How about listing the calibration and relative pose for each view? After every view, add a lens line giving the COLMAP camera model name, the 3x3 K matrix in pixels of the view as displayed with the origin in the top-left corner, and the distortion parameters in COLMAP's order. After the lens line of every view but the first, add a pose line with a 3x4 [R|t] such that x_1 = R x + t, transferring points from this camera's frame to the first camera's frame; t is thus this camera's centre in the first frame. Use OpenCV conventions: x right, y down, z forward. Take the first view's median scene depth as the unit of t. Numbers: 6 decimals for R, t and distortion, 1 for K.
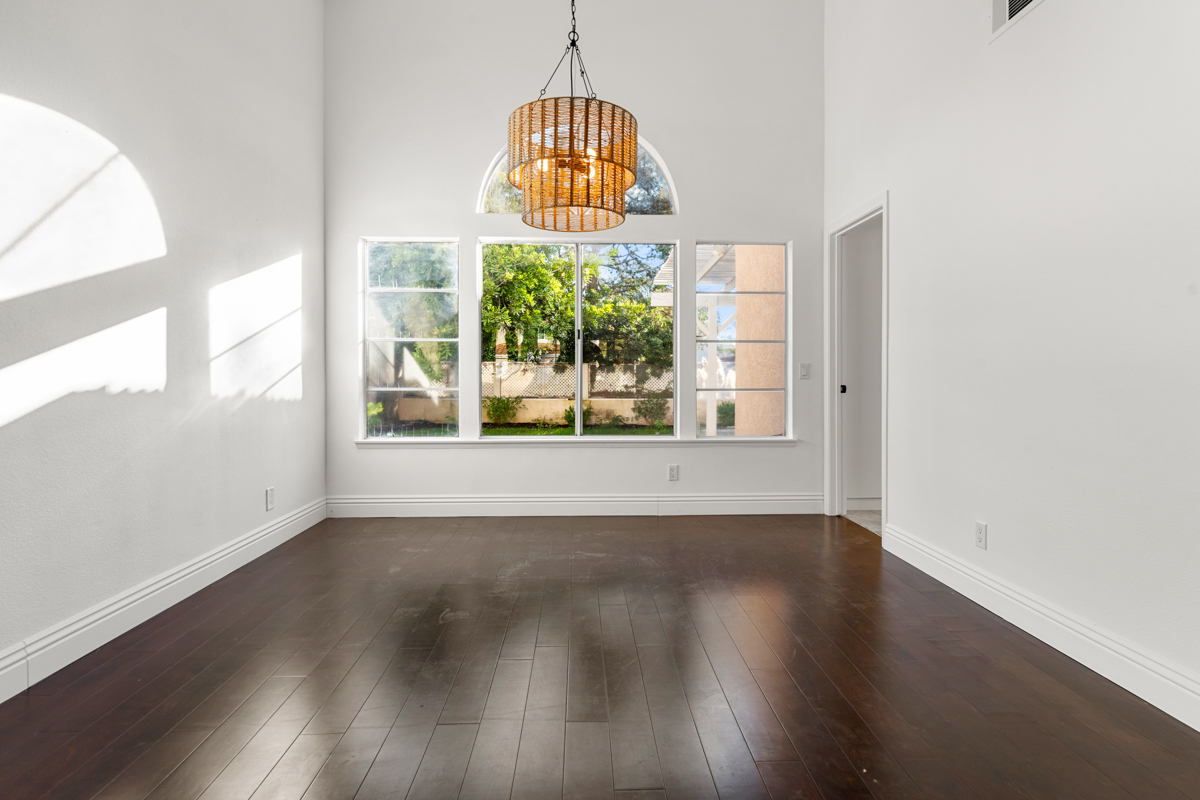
lens RADIAL K [[584.9, 0, 604.9], [0, 584.9, 367.6], [0, 0, 1]] dist [0.001611, 0.000412]
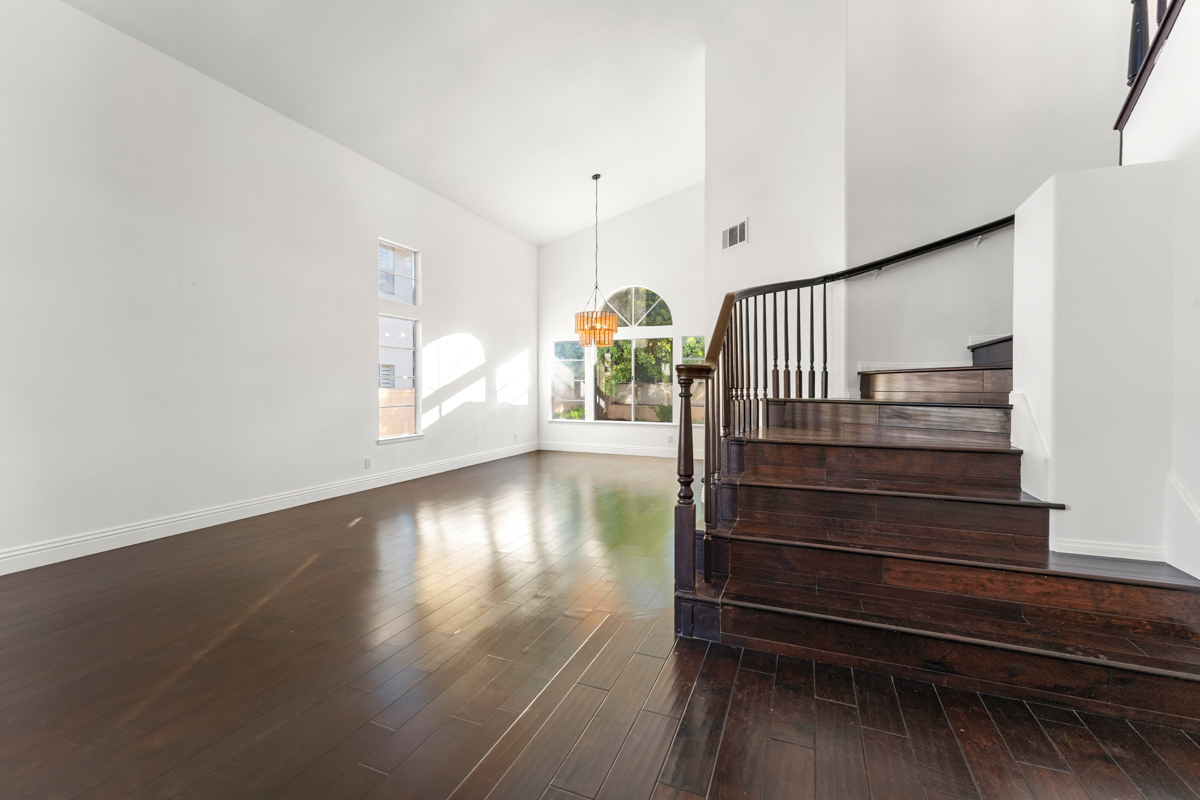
lens RADIAL K [[509.7, 0, 603.1], [0, 509.7, 392.7], [0, 0, 1]] dist [0.000071, -0.001888]
pose [[0.899359, 0.003684, -0.437195, 0.718847], [0.007423, 0.999692, 0.023694, -0.046163], [0.437148, -0.024555, 0.899054, -0.845886]]
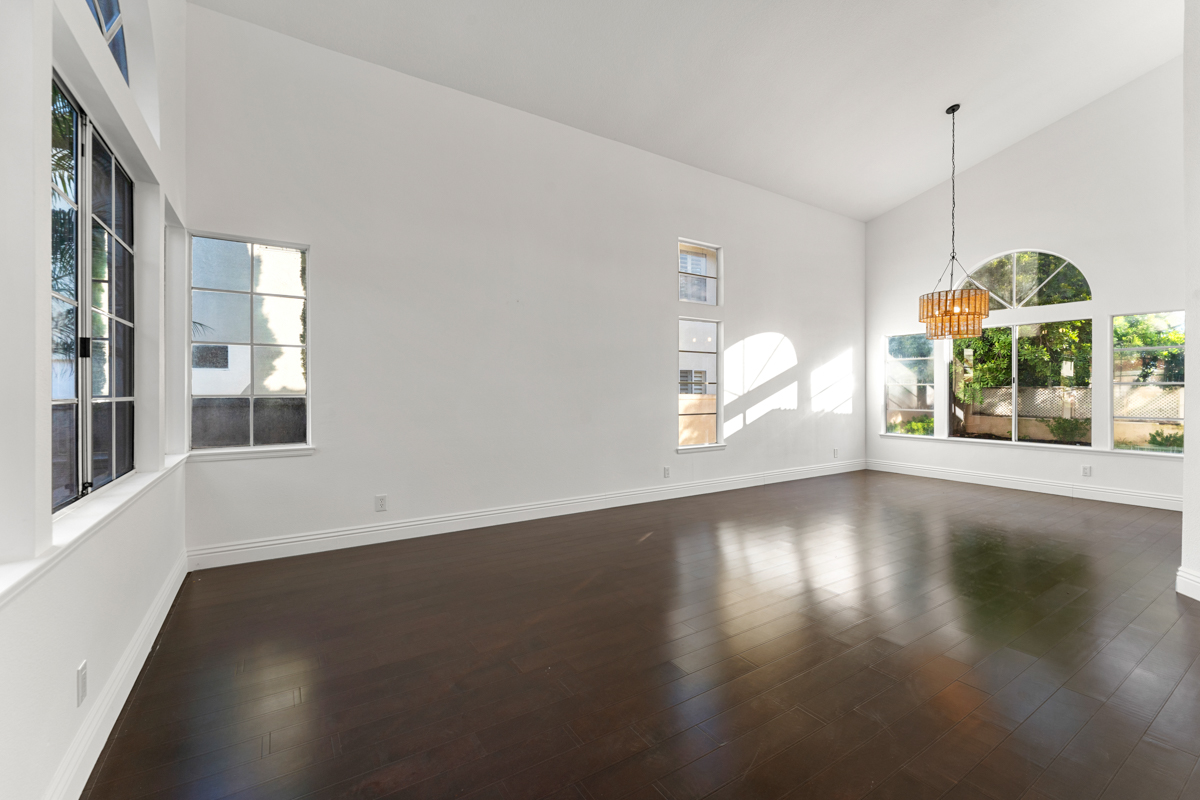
lens RADIAL K [[509.7, 0, 598.0], [0, 509.7, 392.4], [0, 0, 1]] dist [0.000071, -0.001888]
pose [[0.483136, -0.001523, -0.875544, 0.633169], [0.013955, 0.999885, 0.005962, -0.046071], [0.875434, -0.015099, 0.483101, -0.702417]]
